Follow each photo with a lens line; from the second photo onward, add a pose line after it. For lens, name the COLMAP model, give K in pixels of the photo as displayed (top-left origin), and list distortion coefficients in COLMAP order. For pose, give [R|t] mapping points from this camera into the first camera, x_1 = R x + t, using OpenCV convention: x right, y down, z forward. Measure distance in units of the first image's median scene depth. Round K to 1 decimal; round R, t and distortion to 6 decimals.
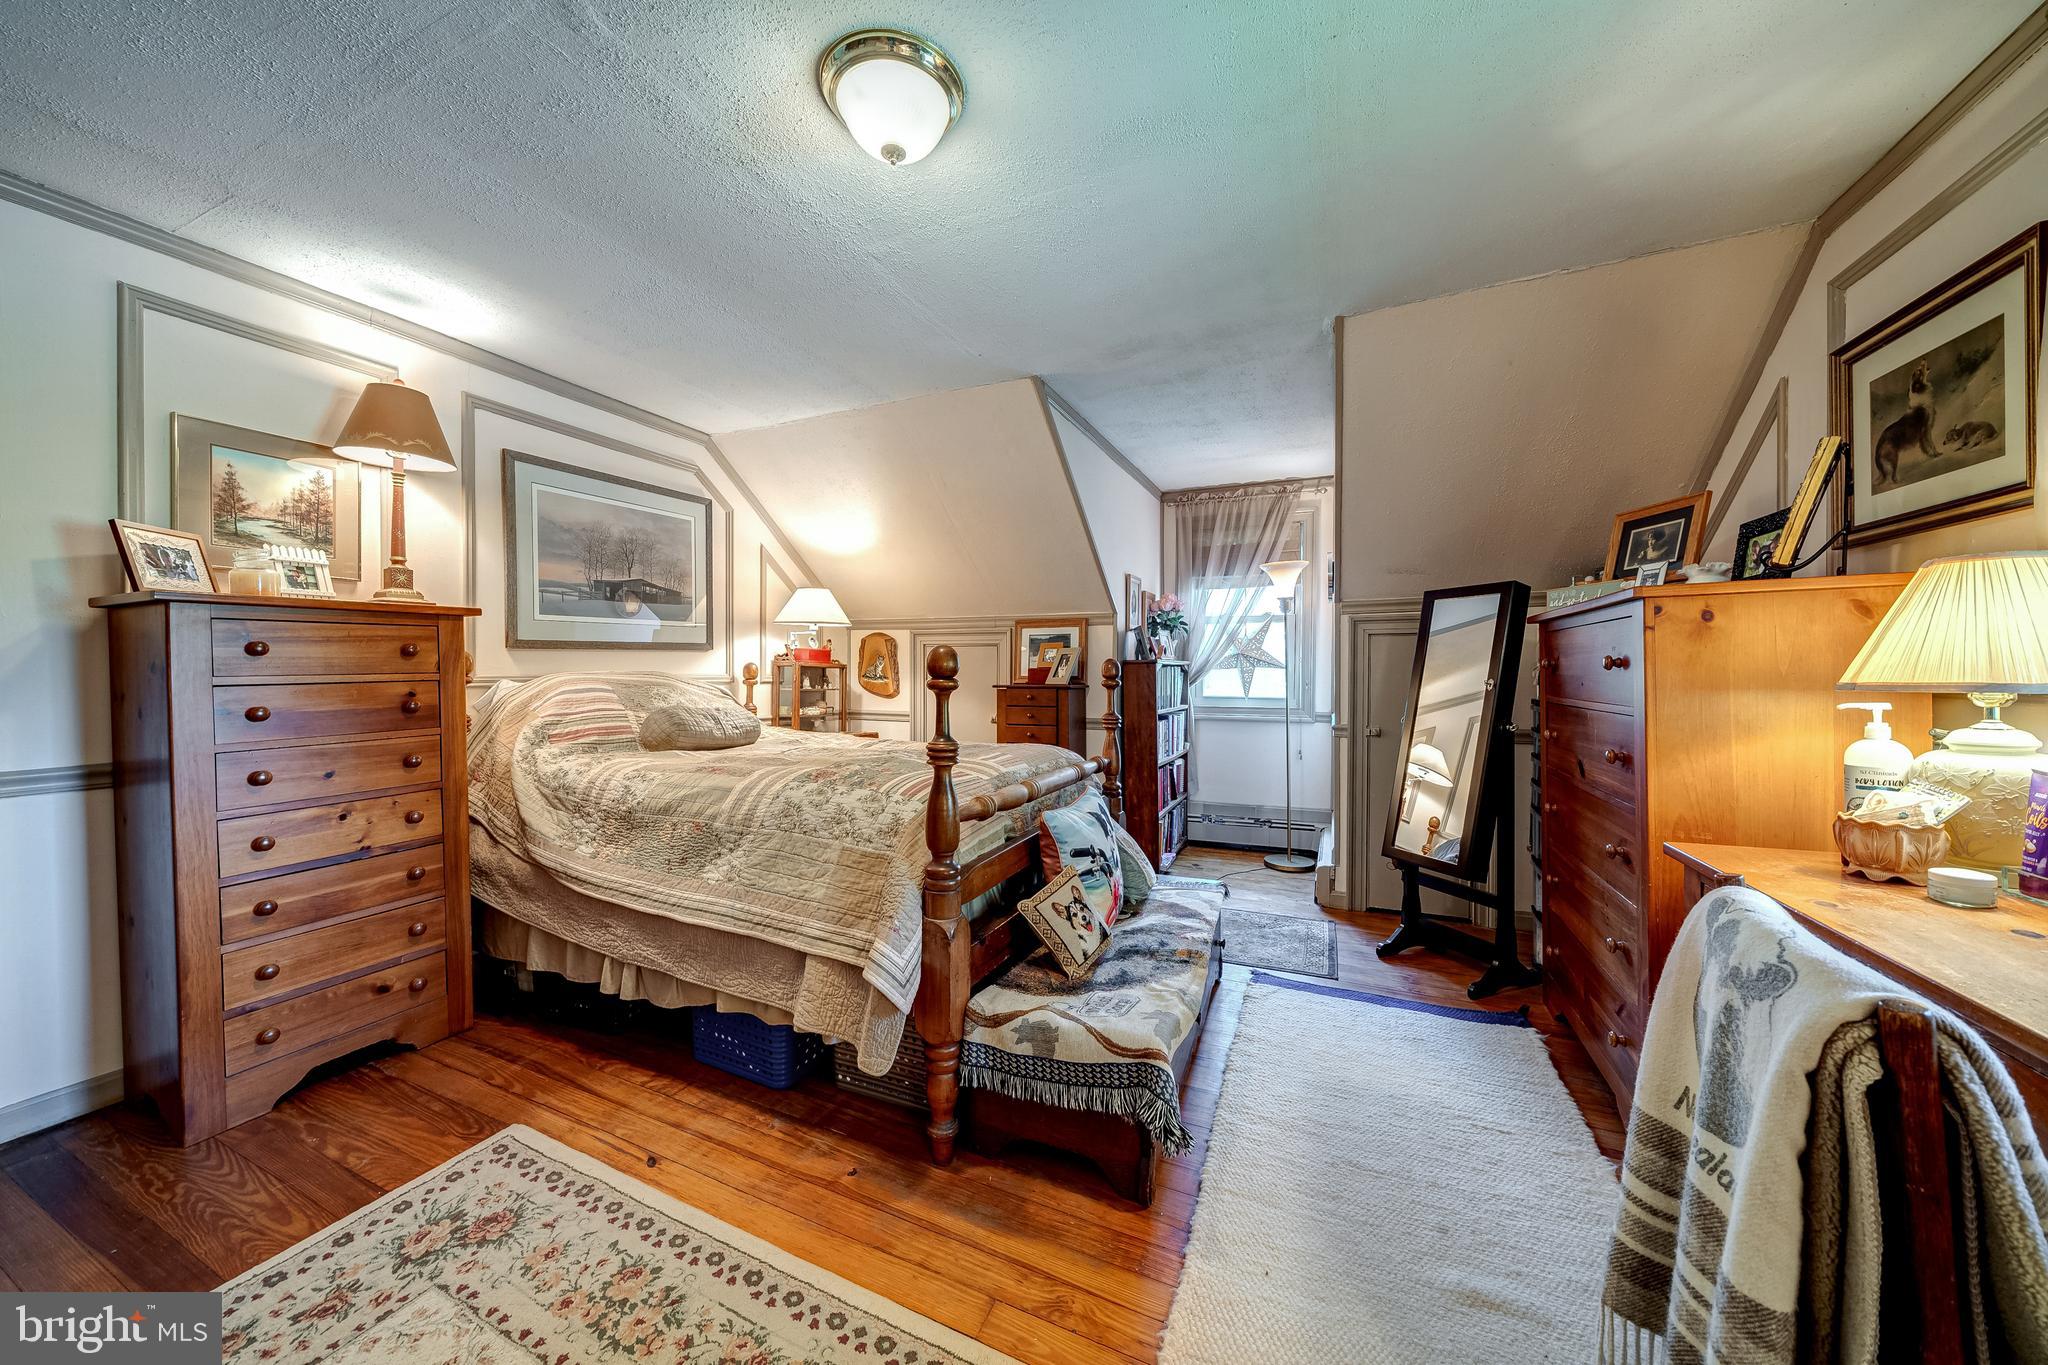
lens RADIAL K [[717.3, 0, 1009.4], [0, 717.3, 675.6], [0, 0, 1]] dist [-0.005876, 0.000071]
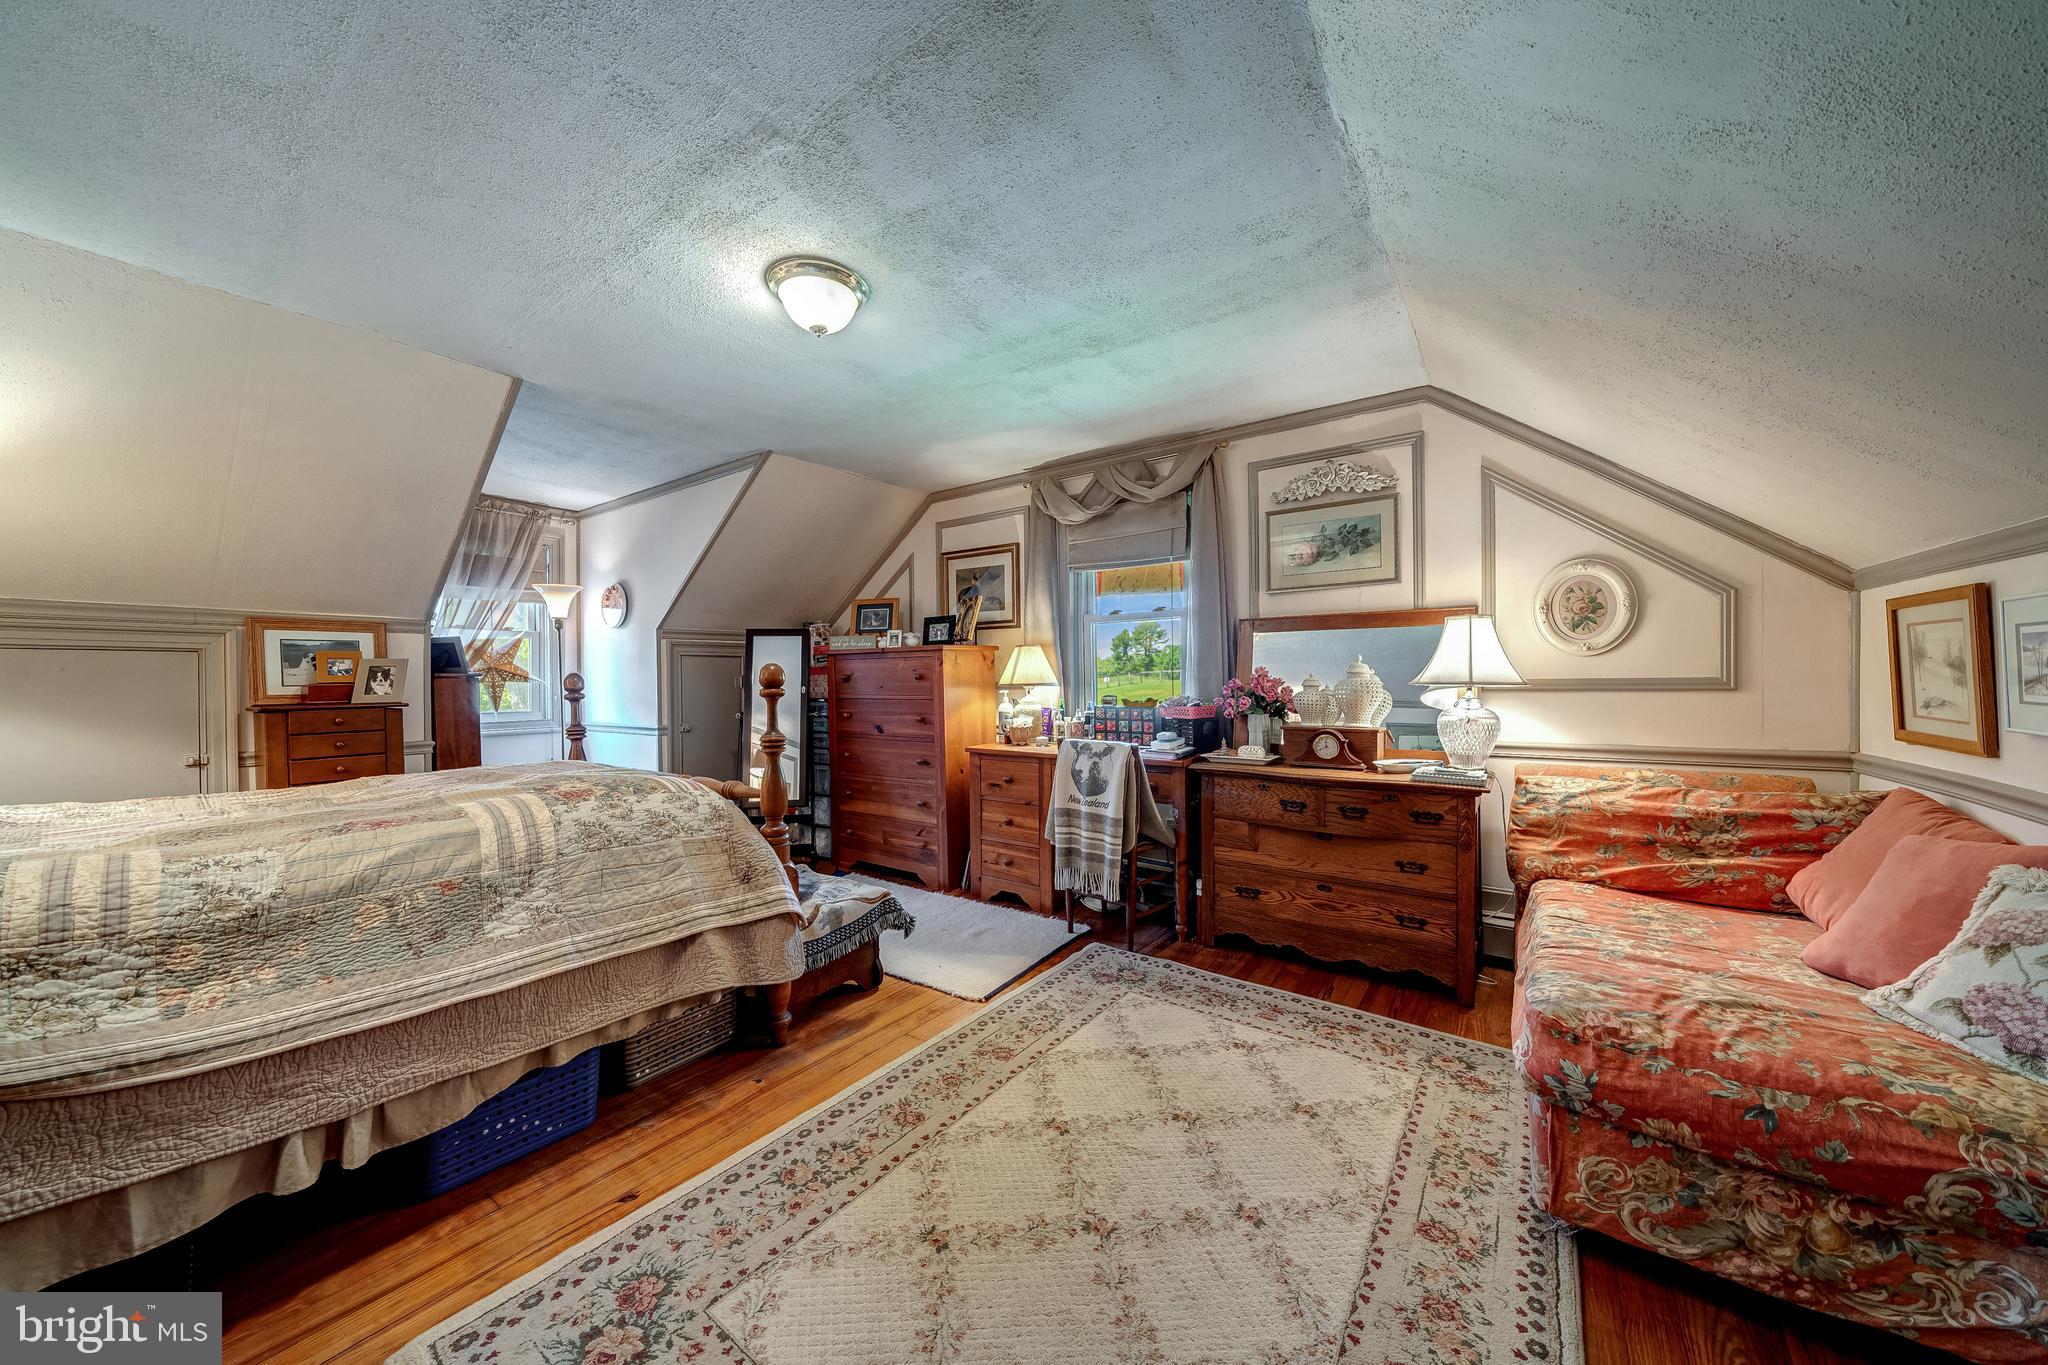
lens RADIAL K [[717.3, 0, 1012.1], [0, 717.3, 677.6], [0, 0, 1]] dist [-0.005876, 0.000071]
pose [[0.186879, -0.000226, 0.982383, -1.121874], [0.016718, 0.999856, -0.002951, -0.004379], [-0.982241, 0.016975, 0.186856, 0.254254]]
